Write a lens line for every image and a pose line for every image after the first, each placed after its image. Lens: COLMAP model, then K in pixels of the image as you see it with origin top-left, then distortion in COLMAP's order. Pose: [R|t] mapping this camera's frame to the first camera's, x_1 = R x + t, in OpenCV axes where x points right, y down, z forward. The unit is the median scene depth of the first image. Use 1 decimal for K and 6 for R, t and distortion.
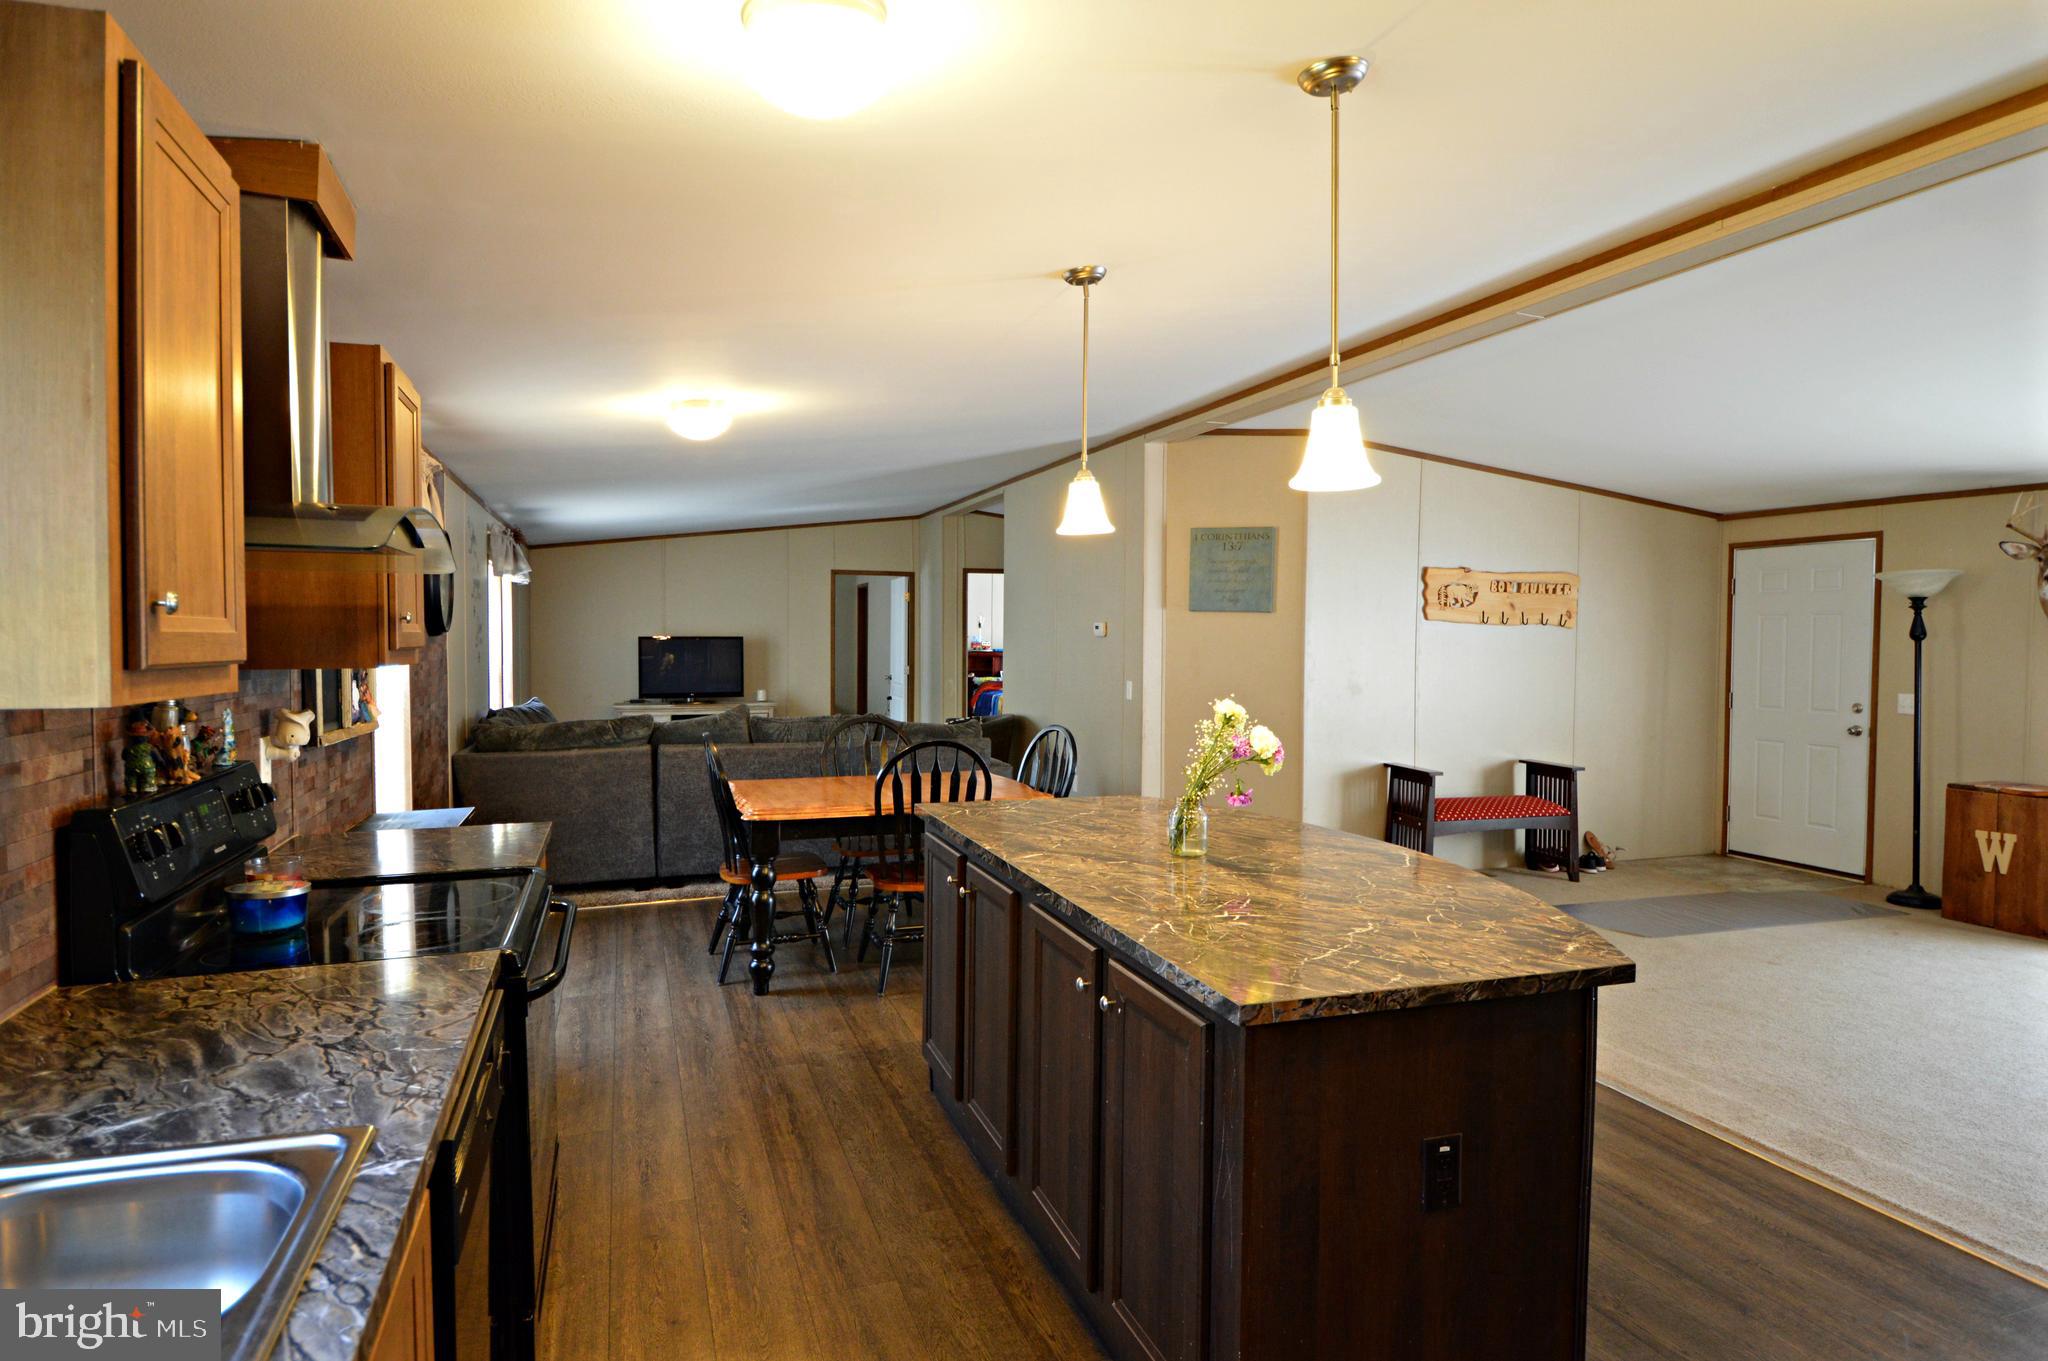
lens RADIAL K [[1153.1, 0, 1016.1], [0, 1153.1, 675.6], [0, 0, 1]] dist [0.002498, 0.000276]
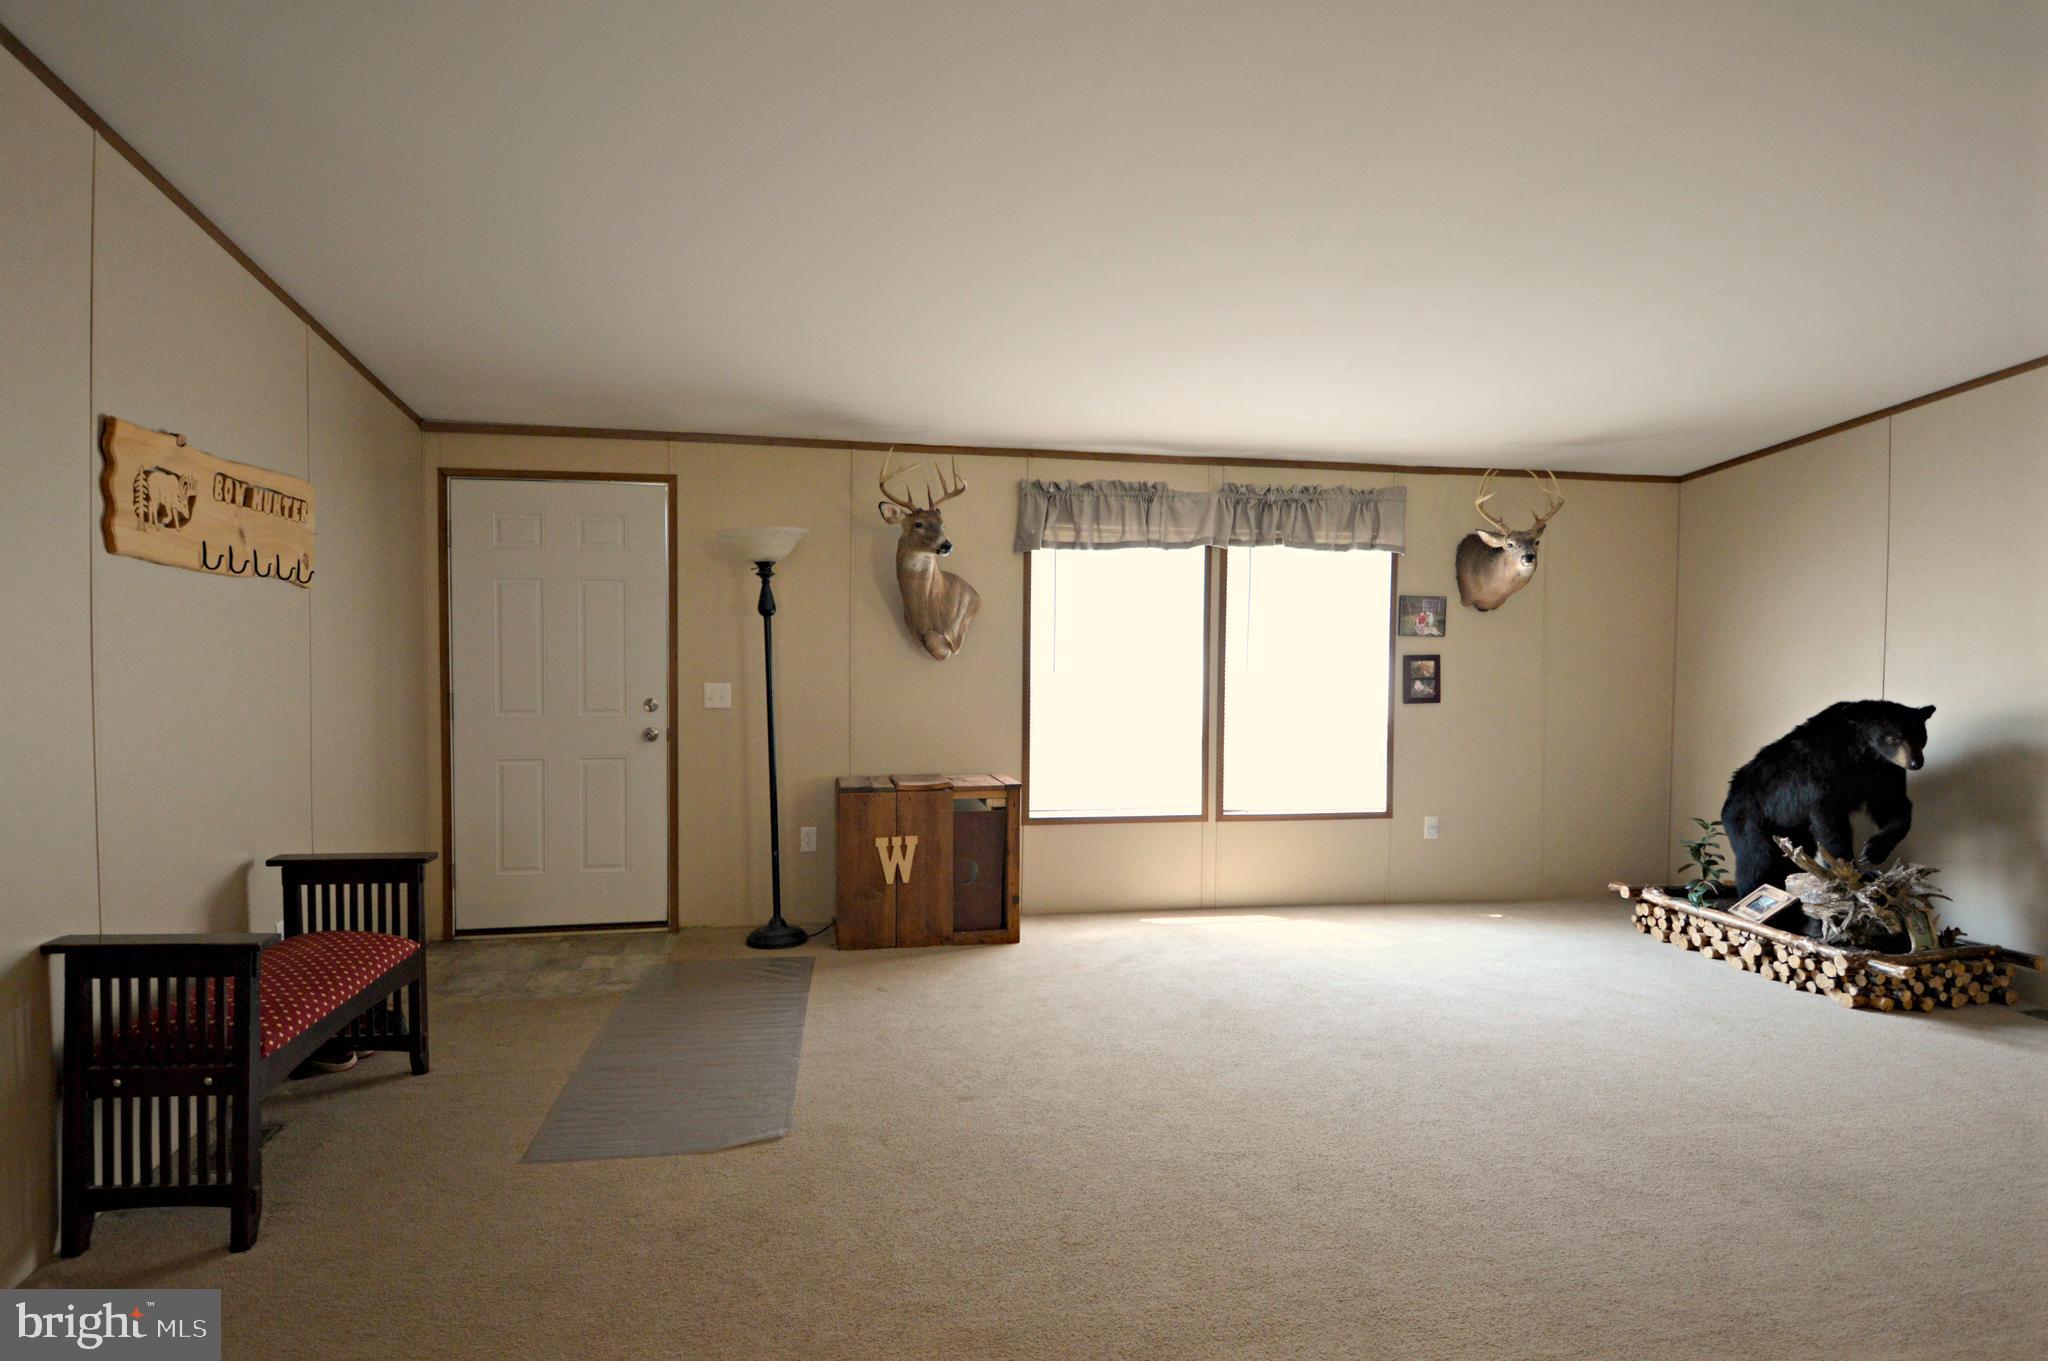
lens RADIAL K [[1153.1, 0, 1016.1], [0, 1153.1, 675.6], [0, 0, 1]] dist [0.002498, 0.000276]
pose [[0.123308, -0.040990, 0.991522, 0.003759], [0.029070, 0.998867, 0.037679, -0.014074], [-0.991943, 0.024177, 0.124360, 0.723058]]
